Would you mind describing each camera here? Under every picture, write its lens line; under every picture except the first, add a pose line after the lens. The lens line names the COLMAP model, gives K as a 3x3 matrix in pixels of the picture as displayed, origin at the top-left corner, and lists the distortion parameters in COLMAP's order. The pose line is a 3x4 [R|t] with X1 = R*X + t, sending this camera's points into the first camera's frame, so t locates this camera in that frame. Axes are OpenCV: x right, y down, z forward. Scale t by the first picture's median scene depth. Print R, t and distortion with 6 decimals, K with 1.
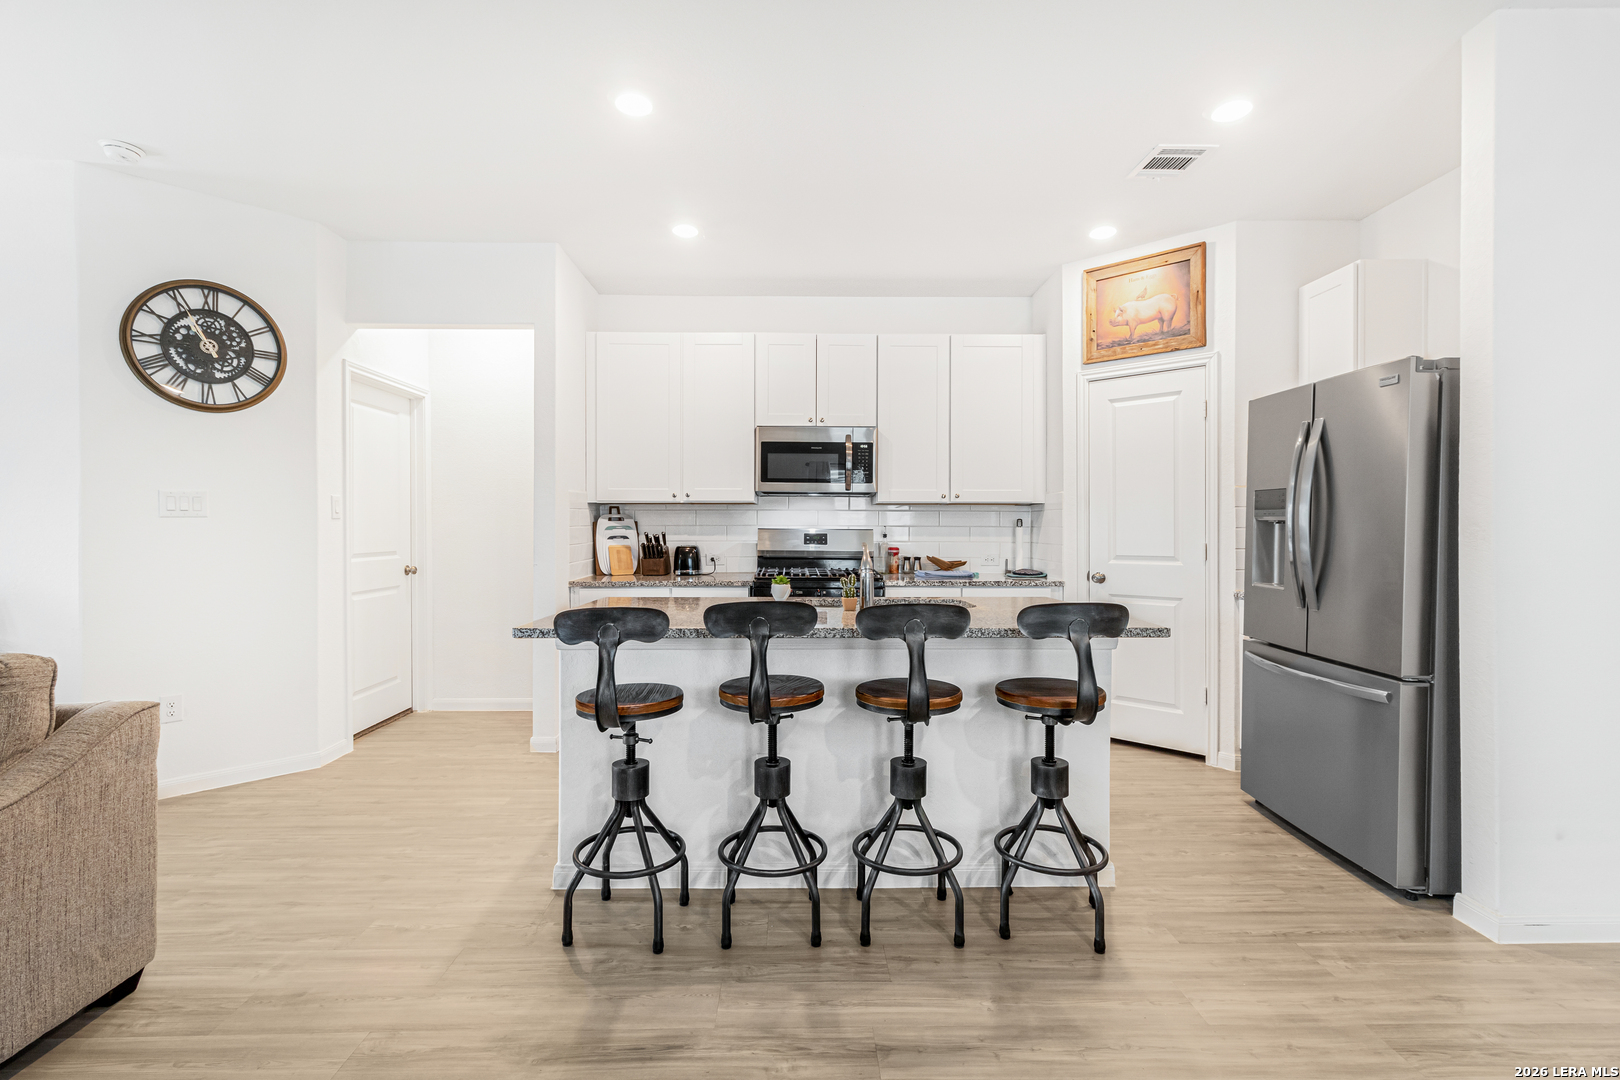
lens RADIAL K [[746.3, 0, 805.1], [0, 746.3, 535.3], [0, 0, 1]] dist [0.009952, -0.000197]
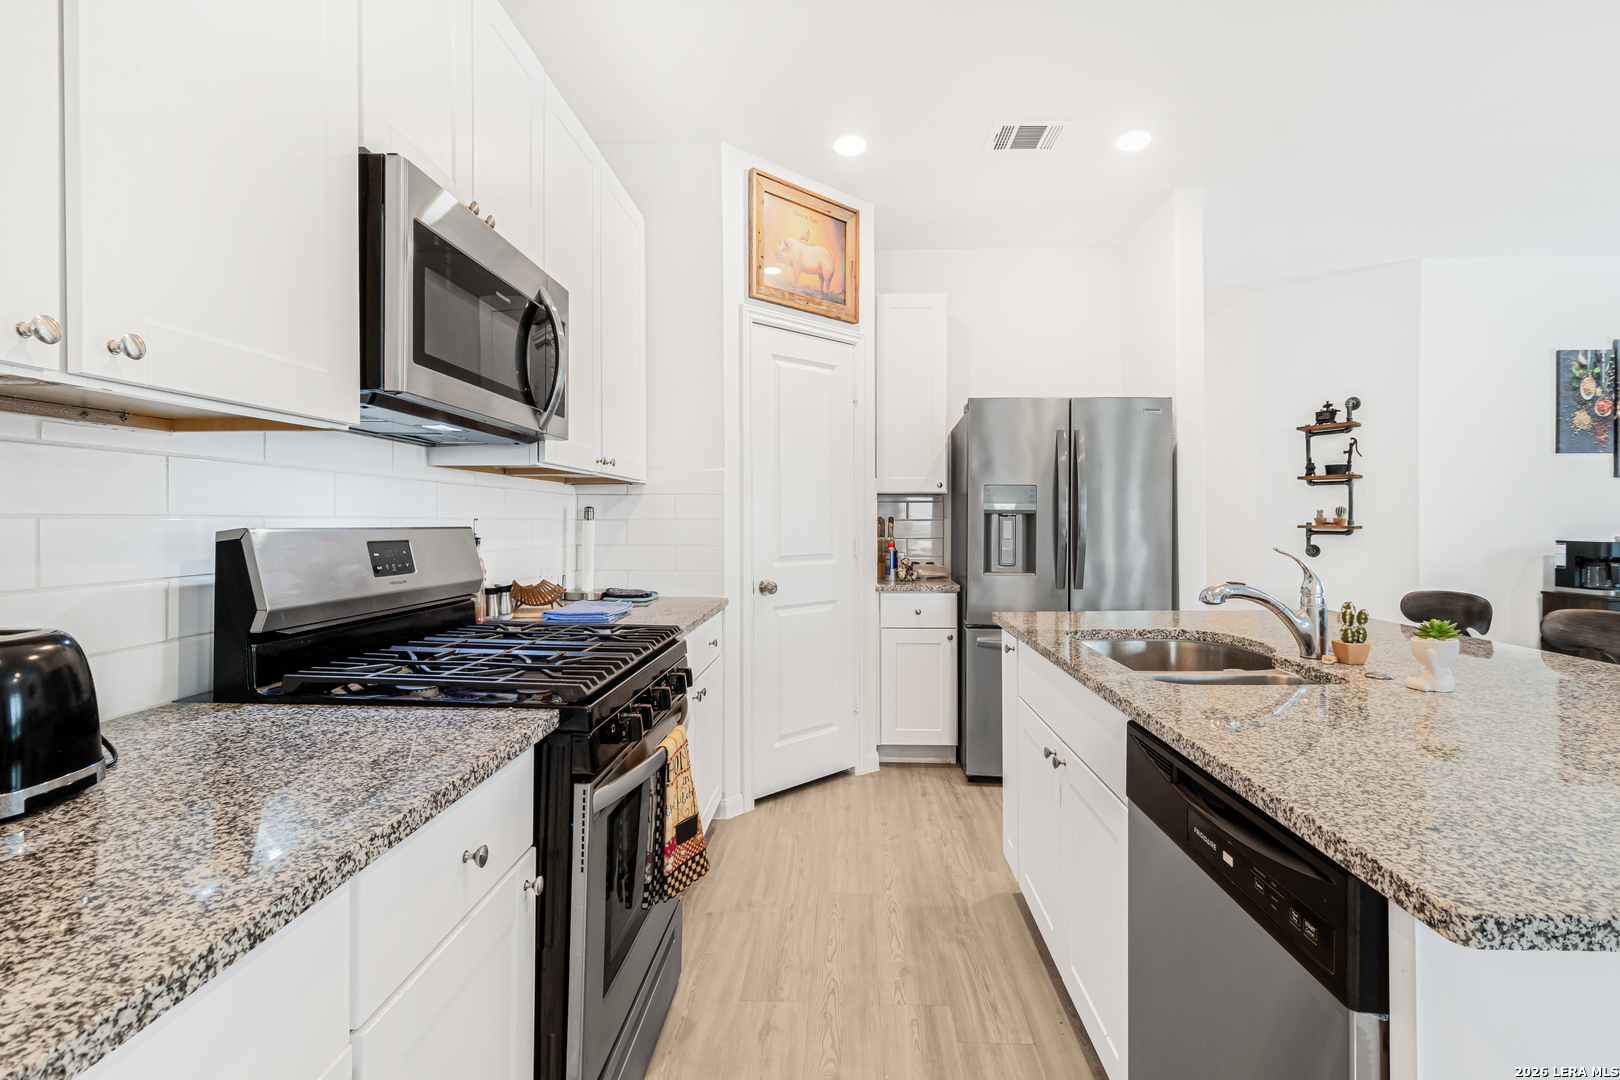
lens RADIAL K [[746.3, 0, 820.3], [0, 746.3, 514.5], [0, 0, 1]] dist [0.009952, -0.000197]
pose [[0.046240, 0.005389, 0.998916, -0.431583], [0.010615, 0.999926, -0.005886, -0.013748], [-0.998874, 0.010876, 0.046179, 1.117344]]
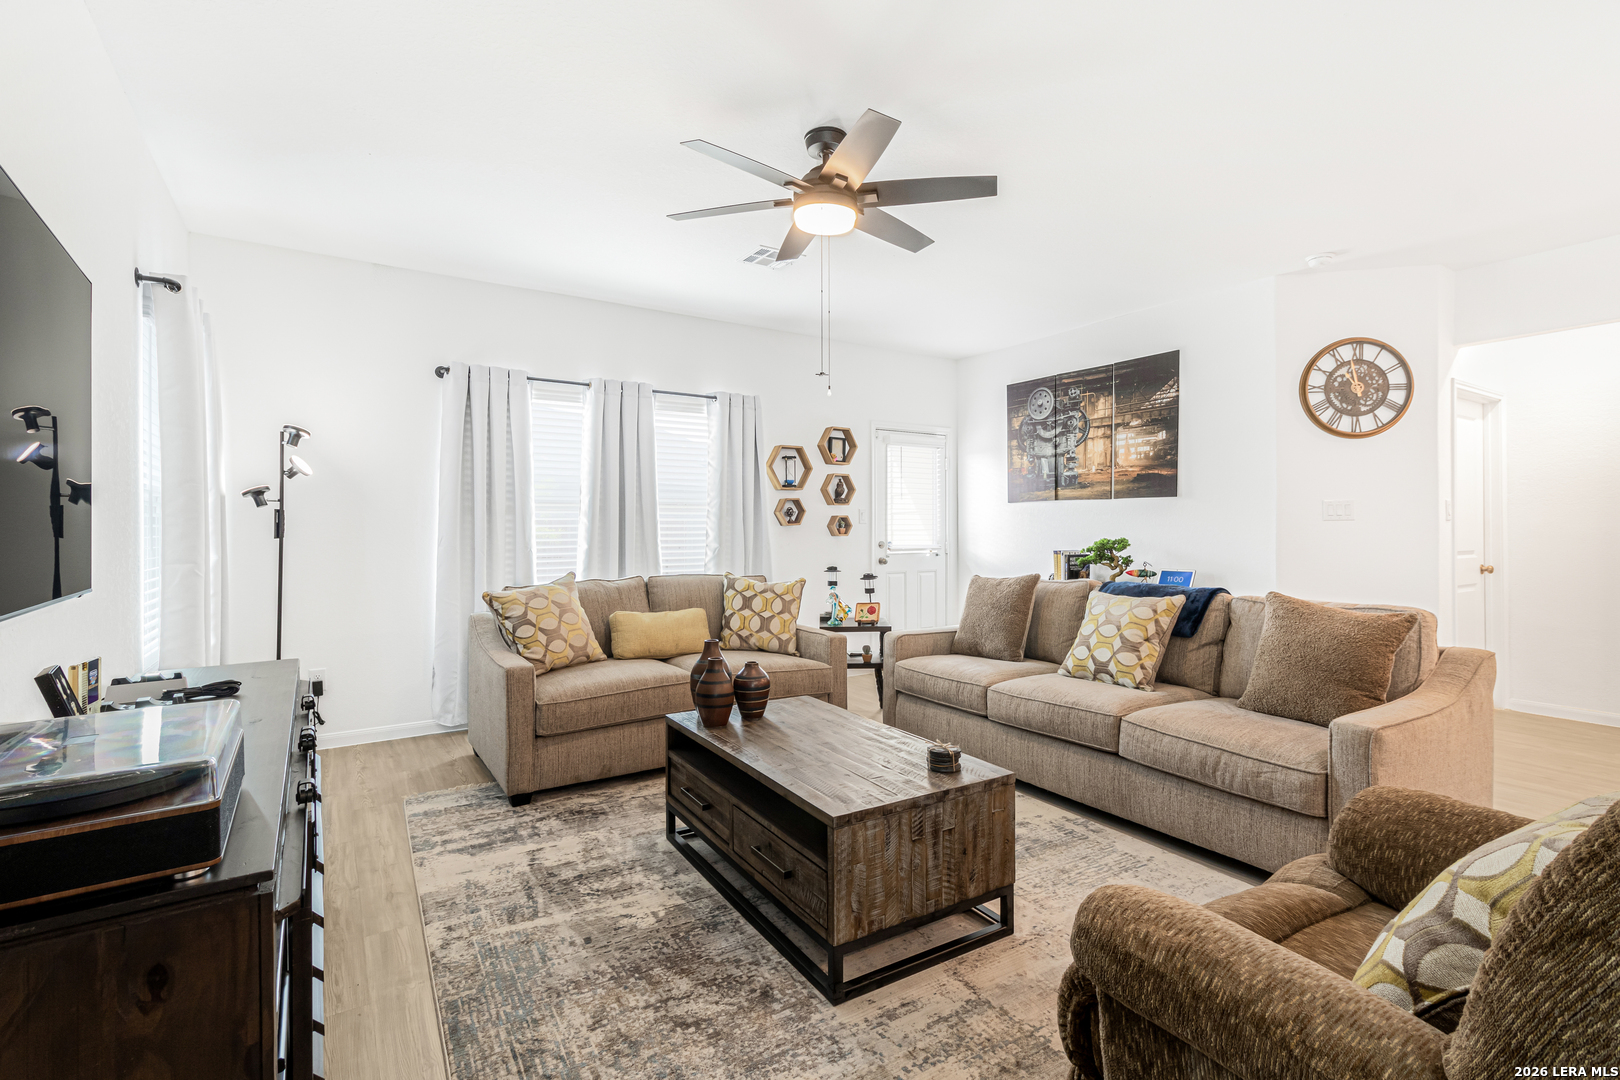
lens RADIAL K [[746.3, 0, 809.6], [0, 746.3, 534.4], [0, 0, 1]] dist [0.009952, -0.000197]
pose [[0.535707, 0.007179, -0.844374, -0.204496], [-0.008785, 0.999957, 0.002928, 0.004891], [0.844358, 0.005850, 0.535747, -0.473669]]
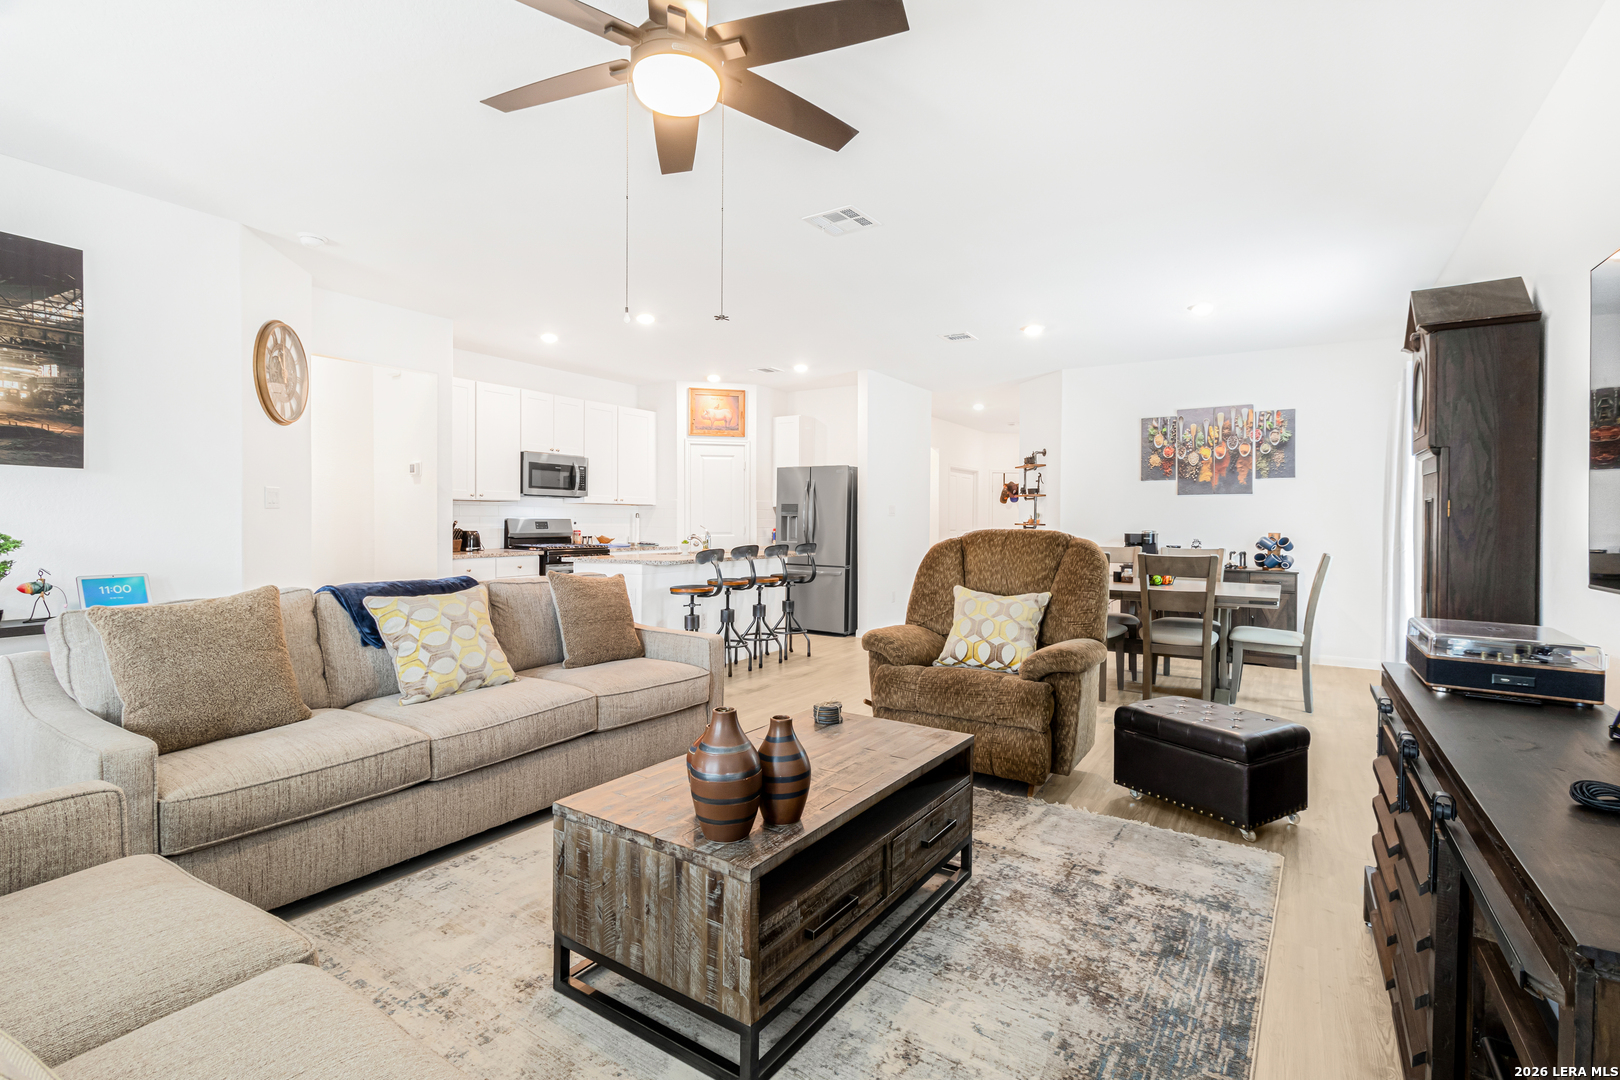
lens RADIAL K [[746.3, 0, 813.8], [0, 746.3, 532.2], [0, 0, 1]] dist [0.009952, -0.000197]
pose [[0.547900, -0.012202, 0.836455, -1.351818], [0.003190, 0.999917, 0.012497, 0.003979], [-0.836538, -0.004178, 0.547893, -0.434858]]
